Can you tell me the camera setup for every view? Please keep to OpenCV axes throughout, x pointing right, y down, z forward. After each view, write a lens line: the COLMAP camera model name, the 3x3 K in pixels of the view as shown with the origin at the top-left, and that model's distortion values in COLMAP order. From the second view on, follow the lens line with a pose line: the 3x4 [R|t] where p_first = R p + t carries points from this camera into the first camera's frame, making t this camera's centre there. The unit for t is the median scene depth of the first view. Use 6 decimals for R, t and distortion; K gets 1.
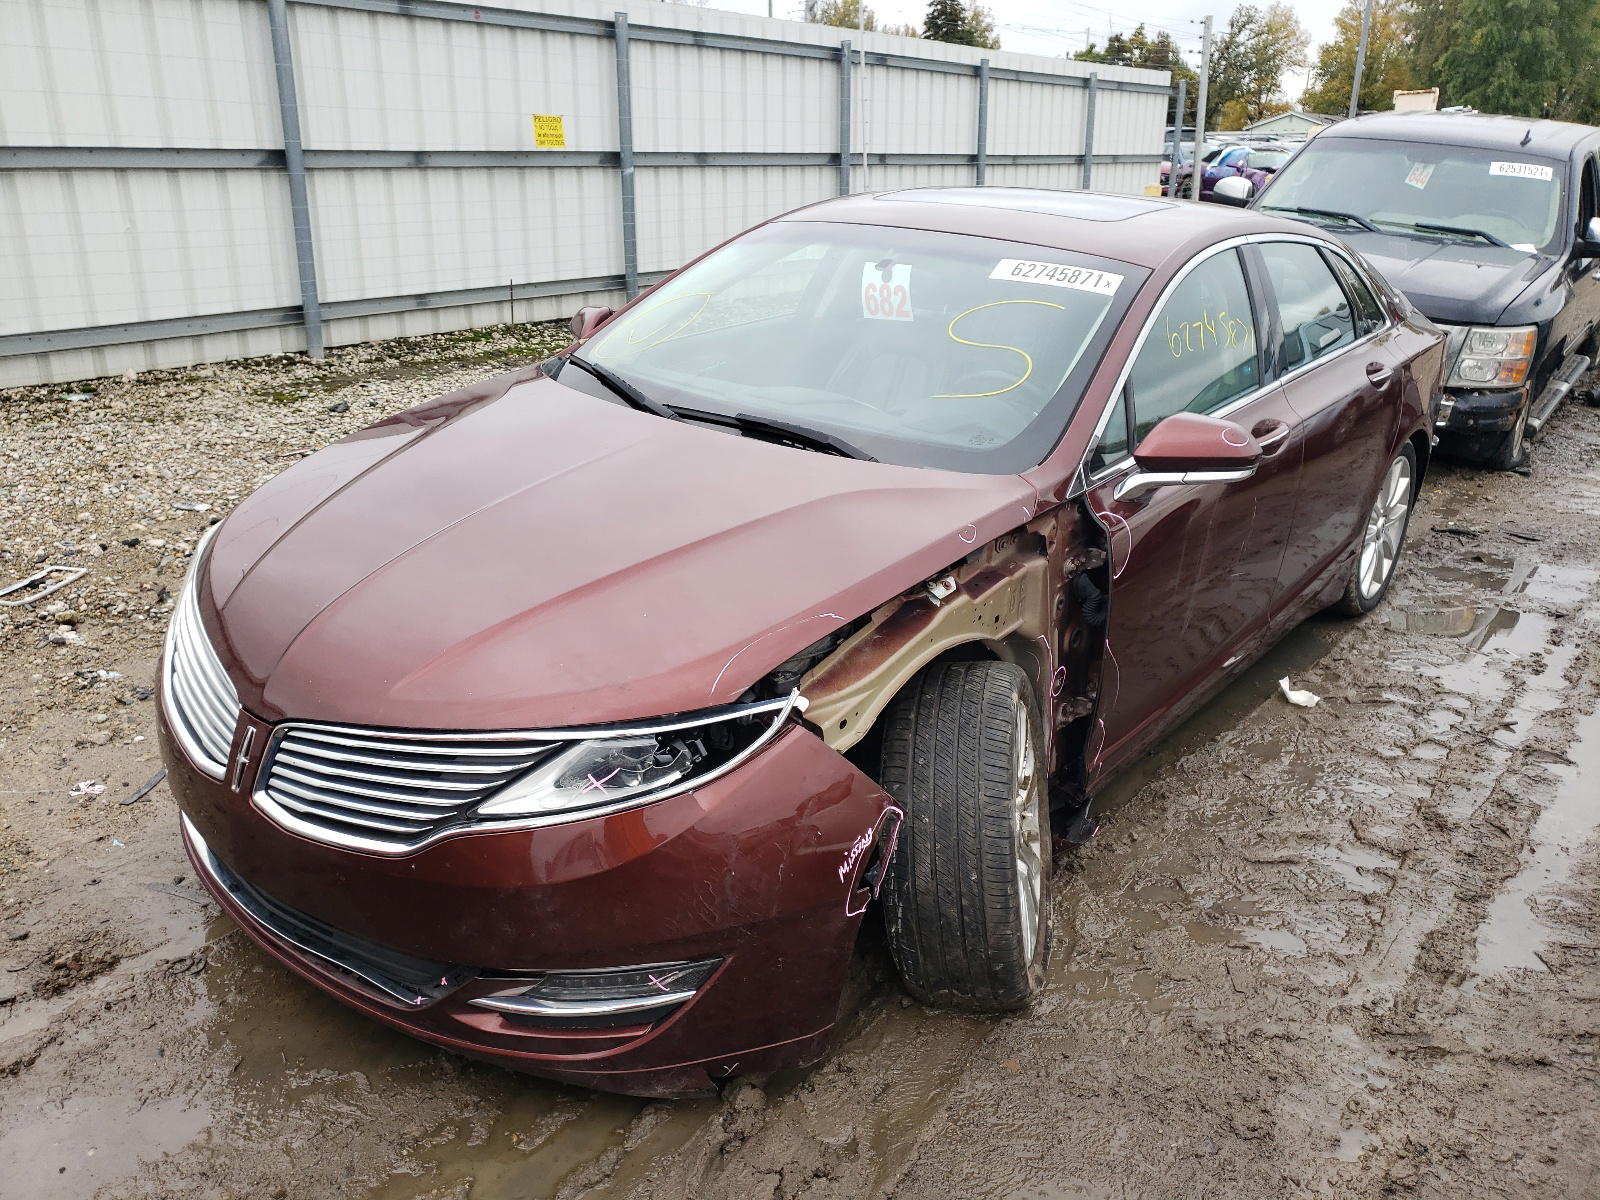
lens RADIAL K [[1319.5, 0, 800.3], [0, 1319.5, 561.8], [0, 0, 1]] dist [-0.008655, 0.062592]
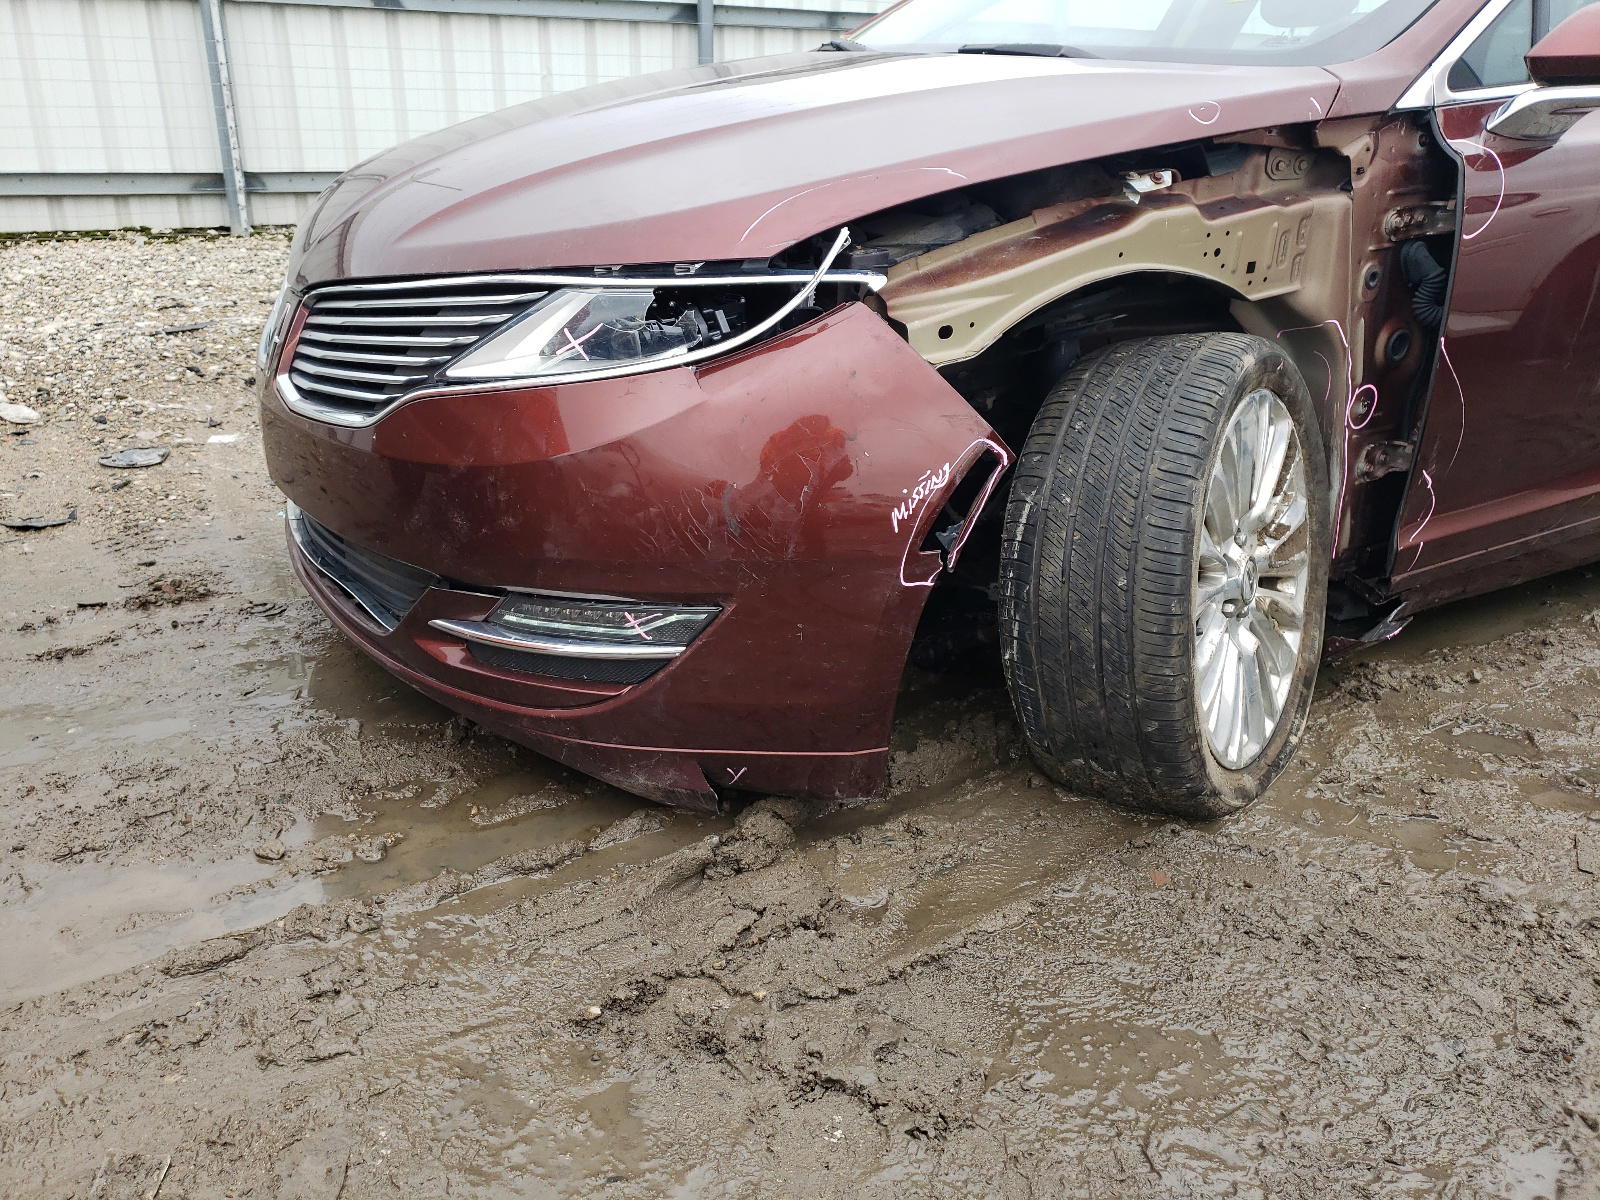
lens RADIAL K [[1248.0, 0, 800.0], [0, 1248.0, 600.0], [0, 0, 1]] dist [0.119006, -0.179118]
pose [[0.925706, 0.117791, -0.359435, 0.203620], [-0.112956, 0.993001, 0.034507, 0.234948], [0.360984, 0.008657, 0.932532, 0.322541]]
